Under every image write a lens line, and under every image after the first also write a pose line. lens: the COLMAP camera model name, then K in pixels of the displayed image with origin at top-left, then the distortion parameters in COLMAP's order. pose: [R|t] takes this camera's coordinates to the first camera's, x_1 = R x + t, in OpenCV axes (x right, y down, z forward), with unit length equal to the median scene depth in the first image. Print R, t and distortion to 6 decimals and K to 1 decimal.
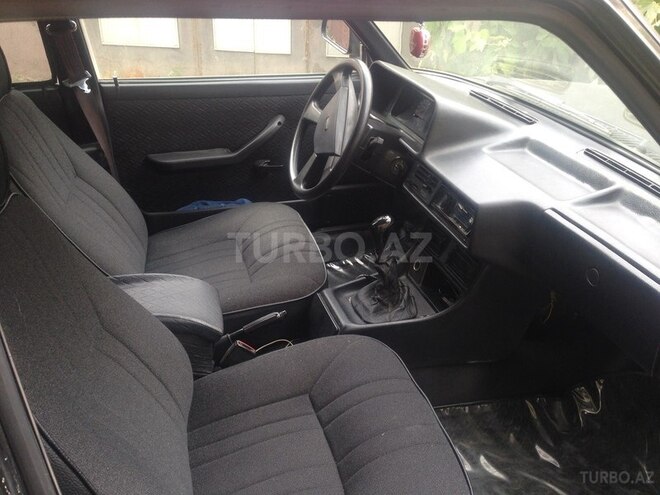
lens RADIAL K [[590.7, 0, 330.0], [0, 590.7, 247.5], [0, 0, 1]] dist [0.032313, 0.002972]
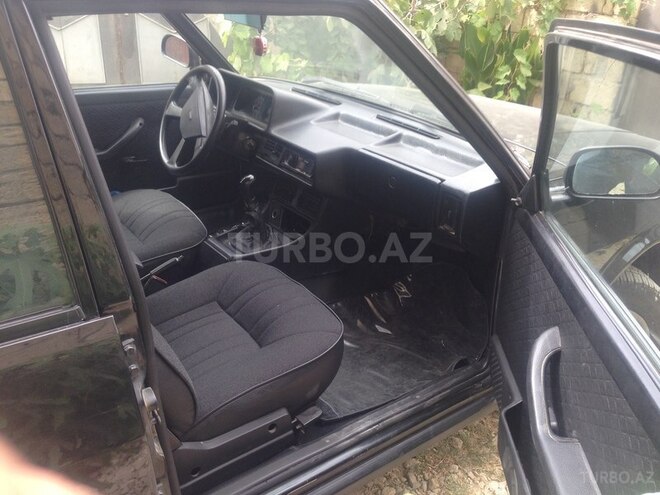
lens RADIAL K [[590.7, 0, 330.0], [0, 590.7, 247.5], [0, 0, 1]] dist [0.032313, 0.002972]
pose [[0.945344, -0.126818, 0.300402, -0.155214], [0.143116, 0.989163, -0.032790, 0.176996], [-0.292988, 0.073990, 0.953249, -0.325297]]
